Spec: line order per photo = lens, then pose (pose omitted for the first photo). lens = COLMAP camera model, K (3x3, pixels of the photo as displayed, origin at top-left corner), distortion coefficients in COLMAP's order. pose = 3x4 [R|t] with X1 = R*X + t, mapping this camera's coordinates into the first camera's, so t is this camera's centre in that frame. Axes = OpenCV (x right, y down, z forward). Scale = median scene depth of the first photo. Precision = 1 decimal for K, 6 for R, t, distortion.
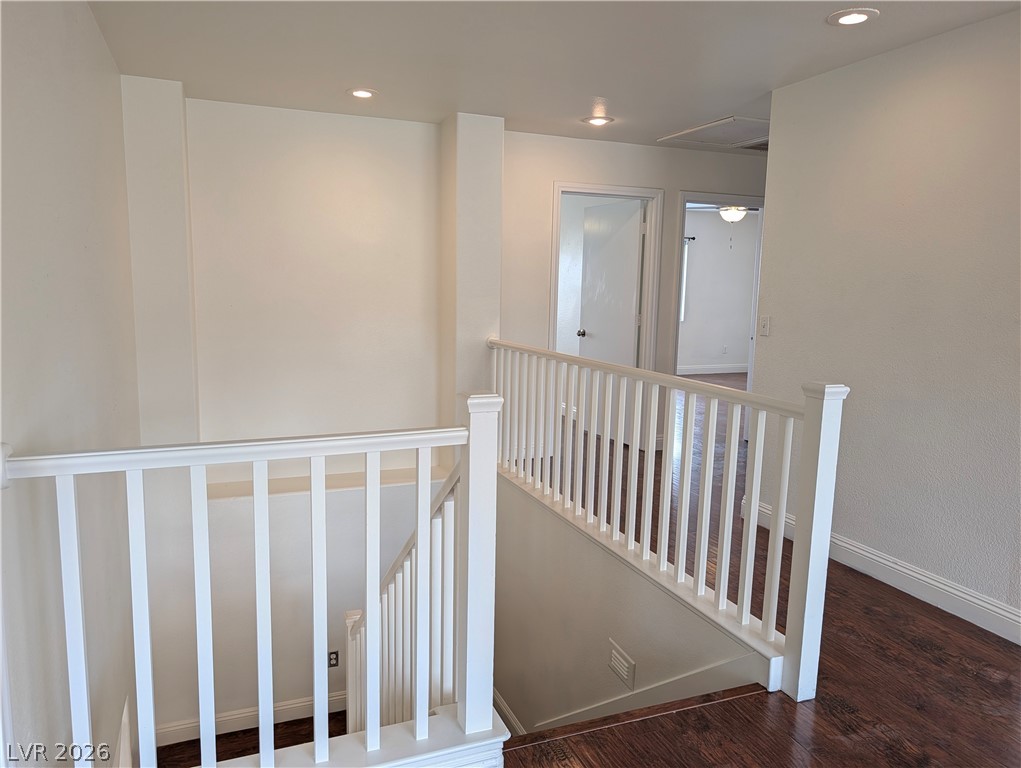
lens RADIAL K [[734.9, 0, 501.2], [0, 734.9, 390.2], [0, 0, 1]] dist [0.045698, -0.066032]
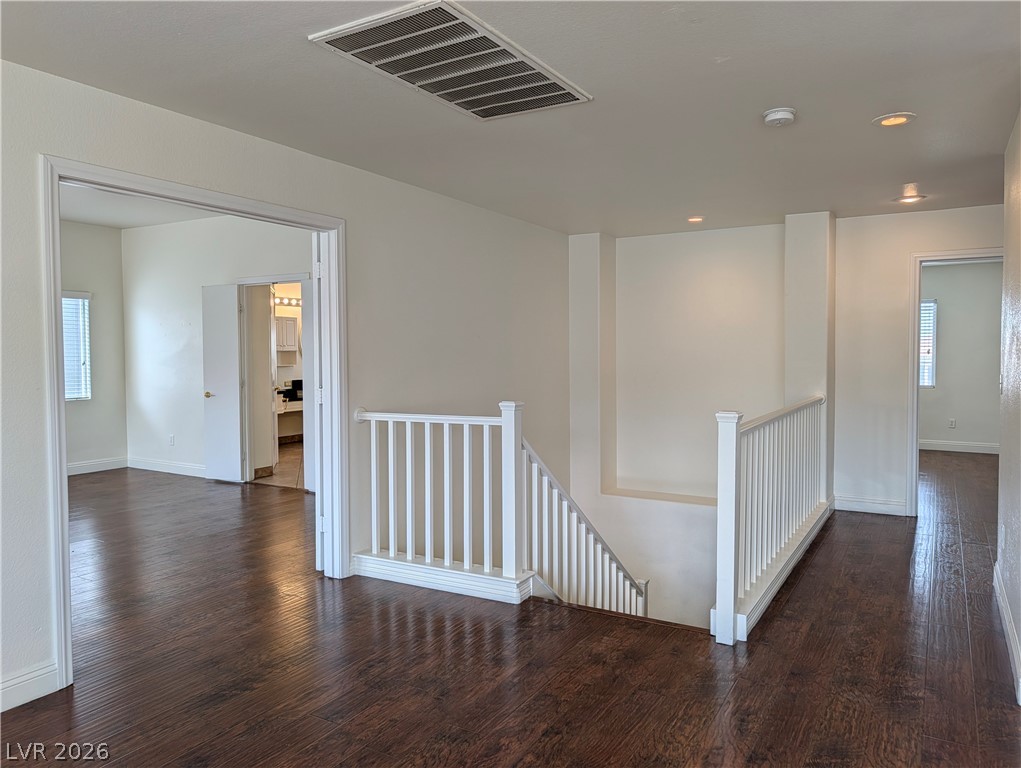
lens RADIAL K [[734.9, 0, 501.2], [0, 734.9, 390.2], [0, 0, 1]] dist [0.045698, -0.066032]
pose [[0.611556, 0.018403, -0.790987, 1.209092], [-0.100160, 0.993487, -0.054325, 0.066265], [0.784836, 0.112448, 0.609416, -0.207044]]
